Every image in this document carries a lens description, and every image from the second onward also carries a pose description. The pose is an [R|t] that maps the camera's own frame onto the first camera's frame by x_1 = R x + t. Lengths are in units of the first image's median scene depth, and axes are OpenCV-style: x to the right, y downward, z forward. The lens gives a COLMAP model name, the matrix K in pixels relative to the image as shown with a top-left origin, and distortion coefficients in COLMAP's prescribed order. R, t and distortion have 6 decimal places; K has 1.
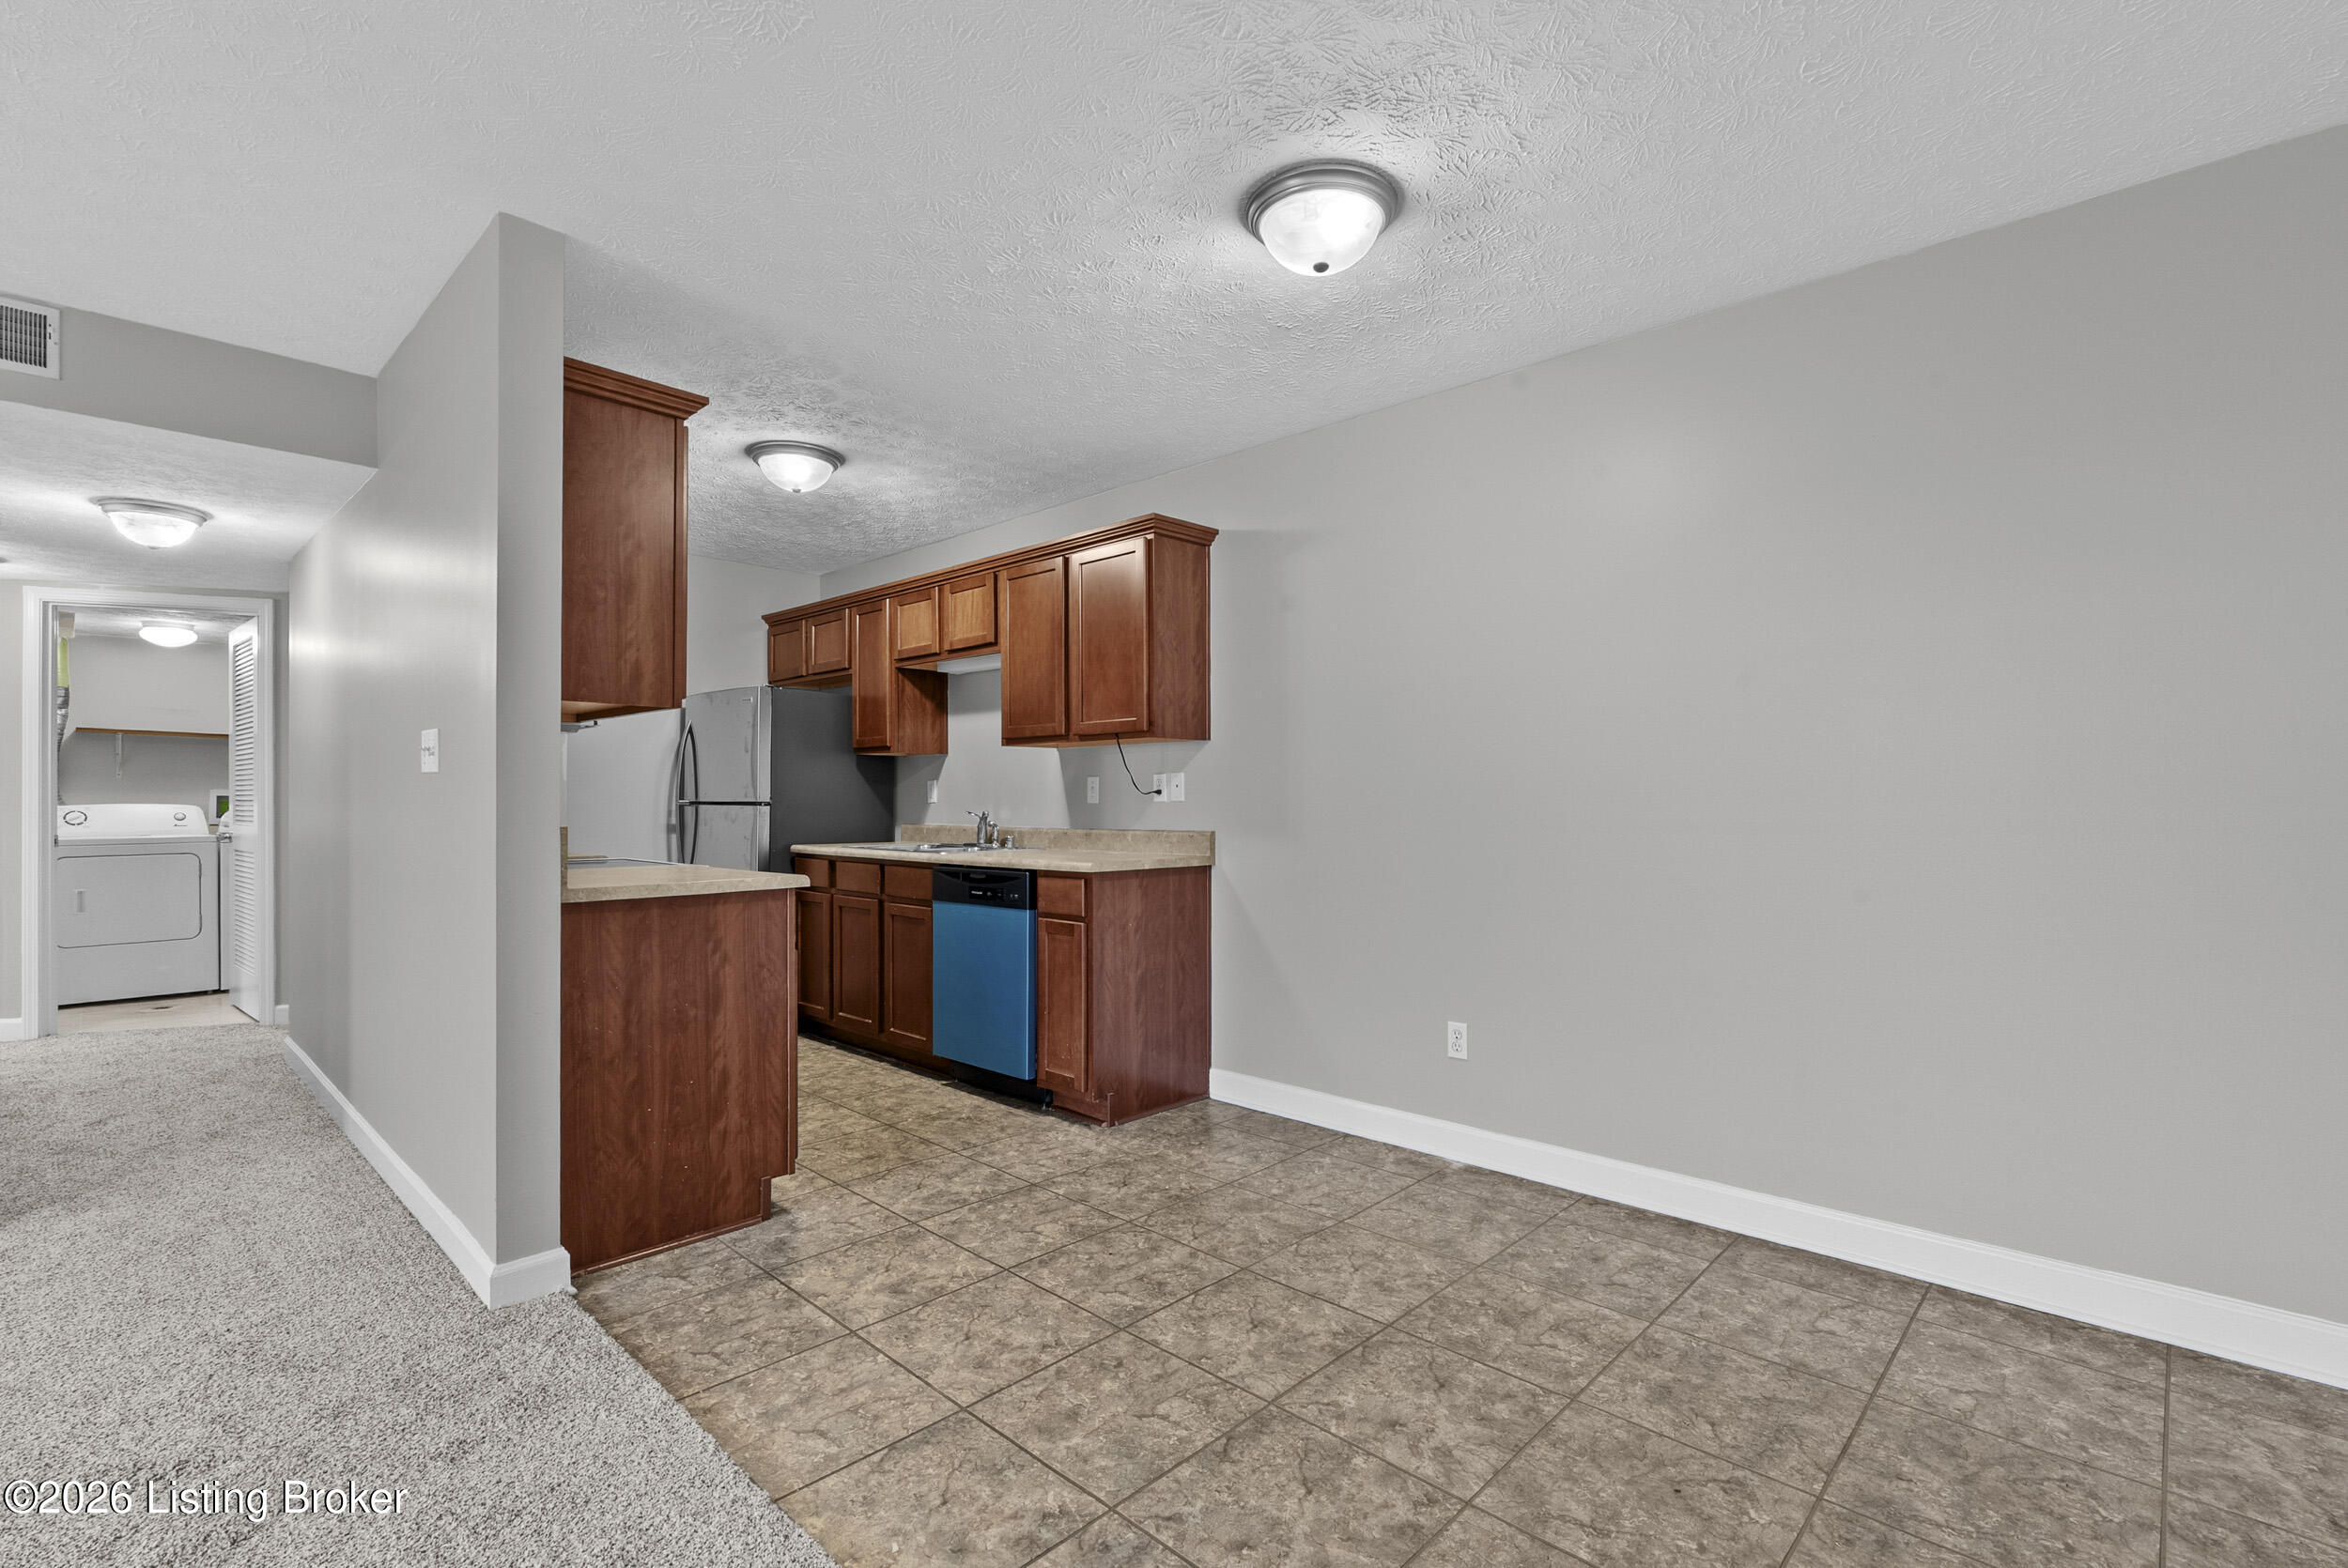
lens RADIAL K [[1063.2, 0, 1188.0], [0, 1063.2, 792.4], [0, 0, 1]] dist [-0.010012, 0.001967]
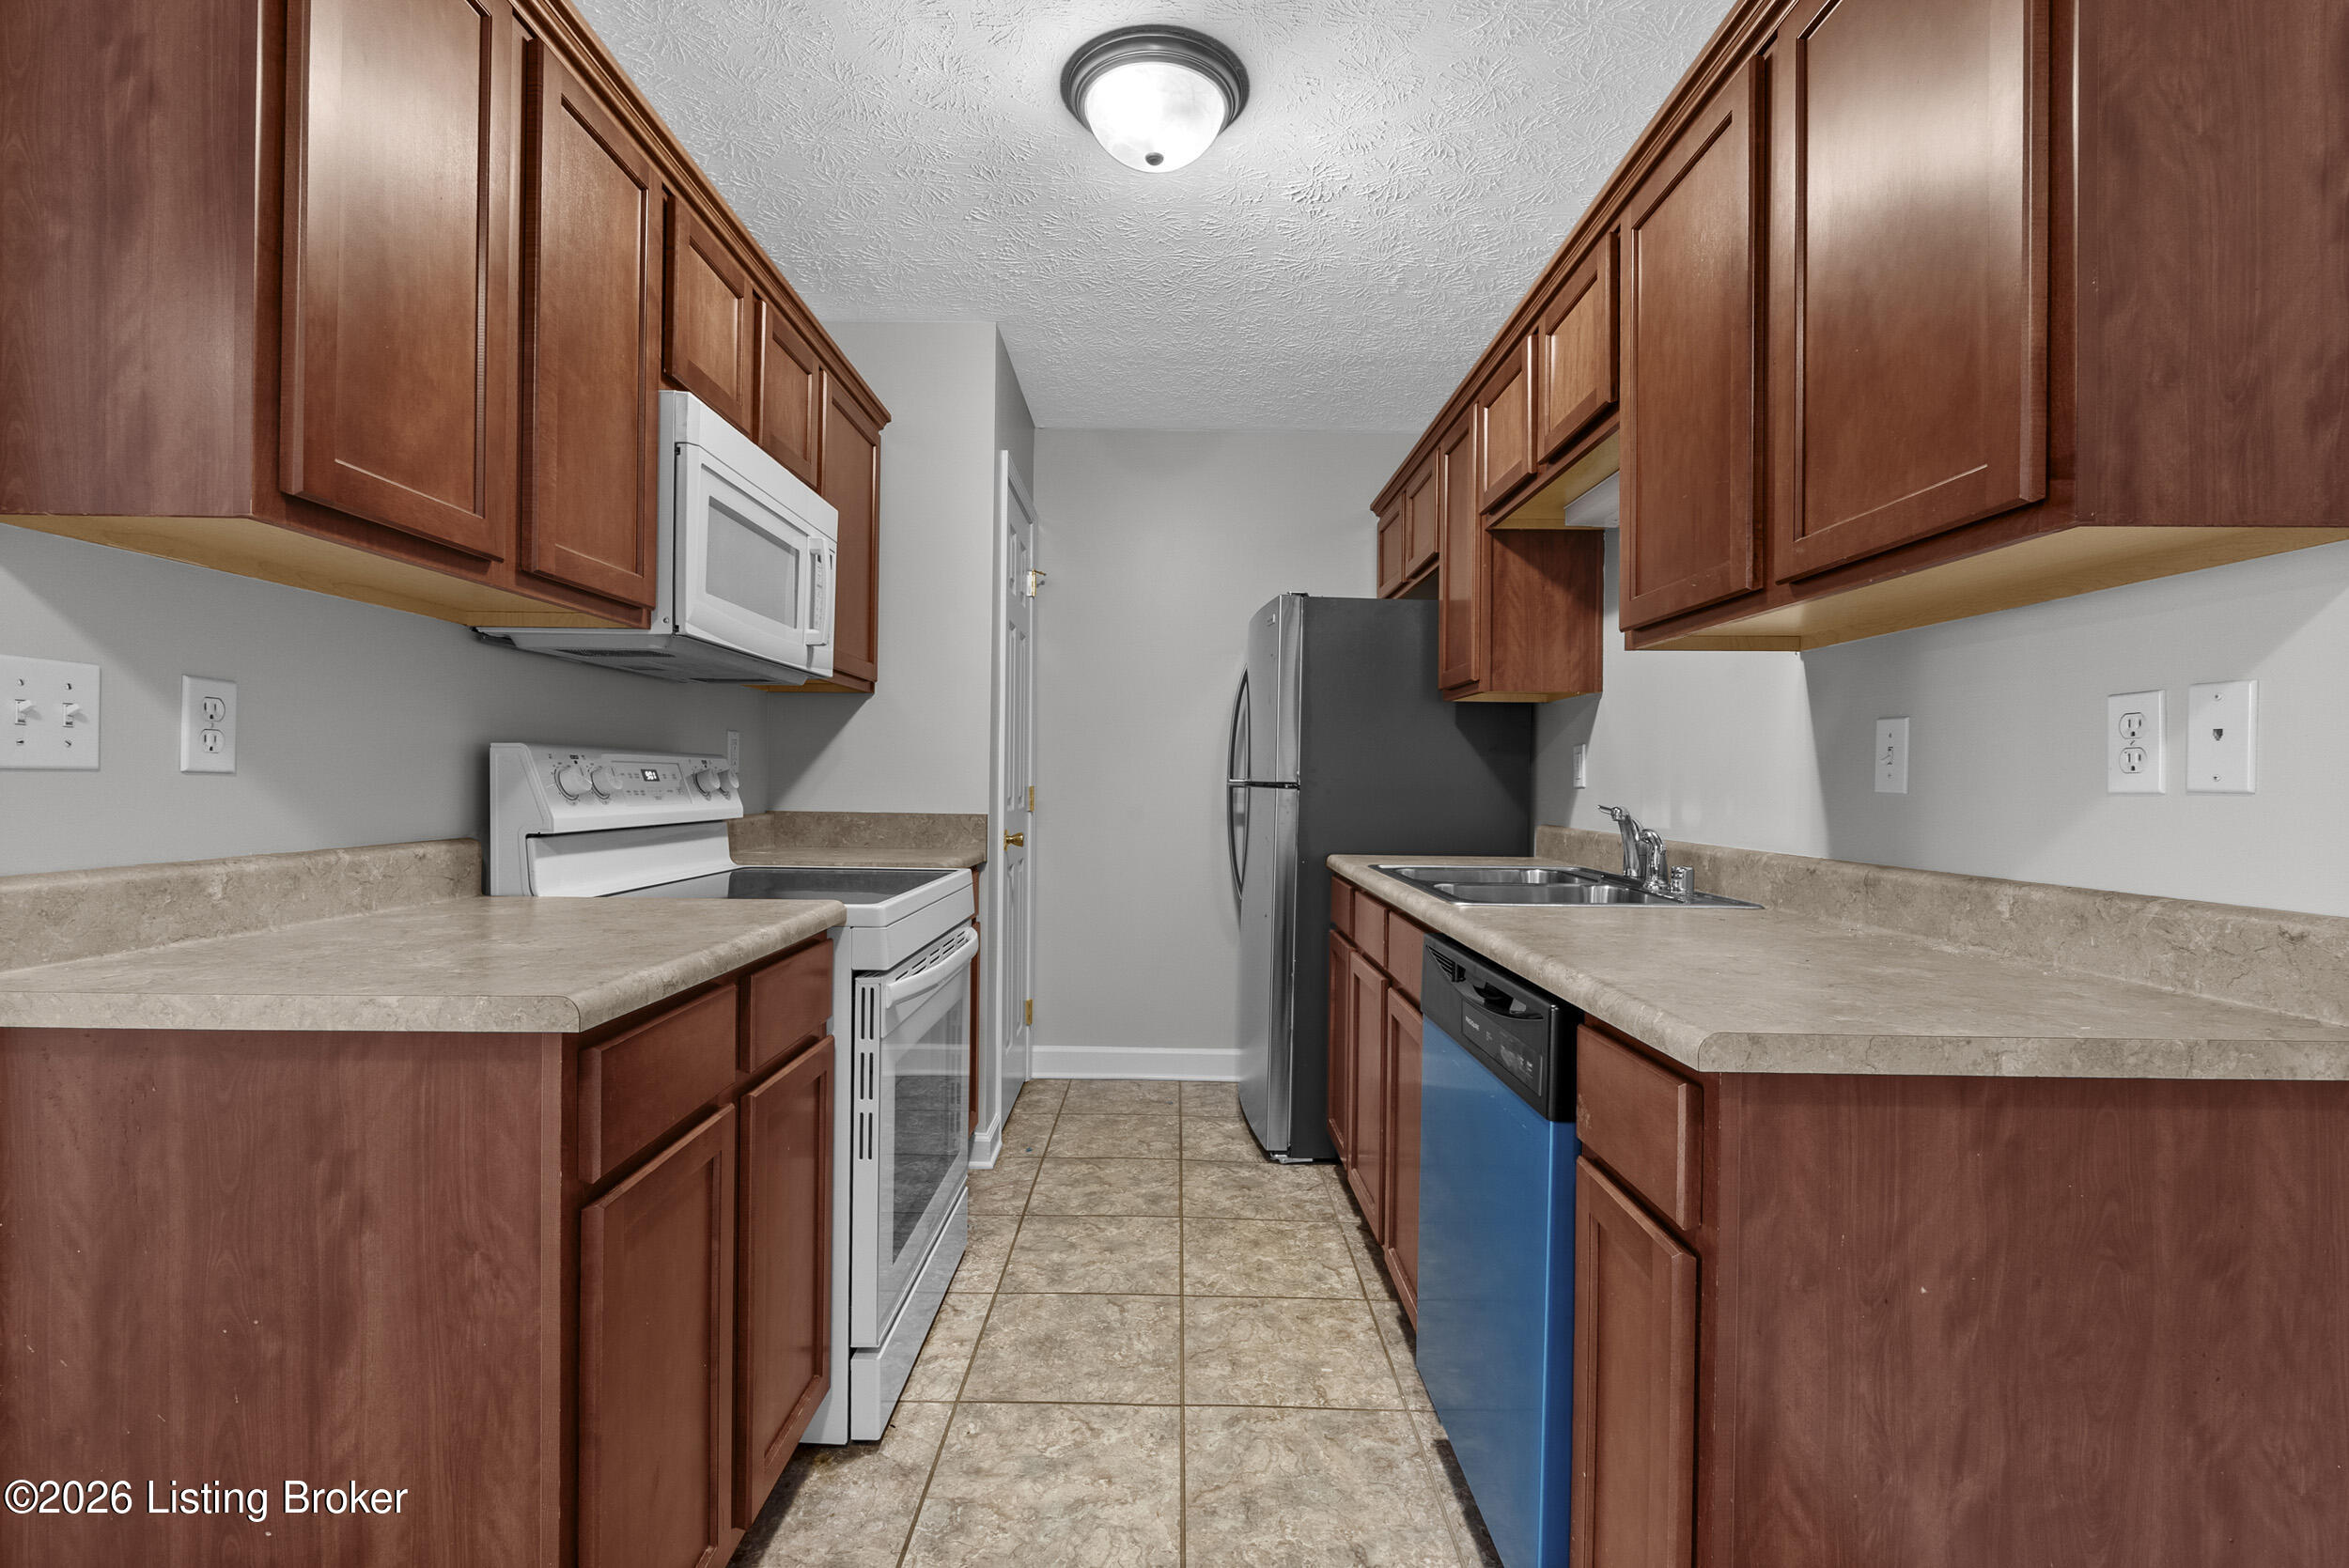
lens RADIAL K [[1063.7, 0, 1158.9], [0, 1063.7, 788.2], [0, 0, 1]] dist [-0.010012, 0.001967]
pose [[0.678623, 0.013775, -0.734358, 0.003676], [-0.005944, 0.999894, 0.013263, 0.005908], [0.734463, -0.004636, 0.678633, 0.687291]]
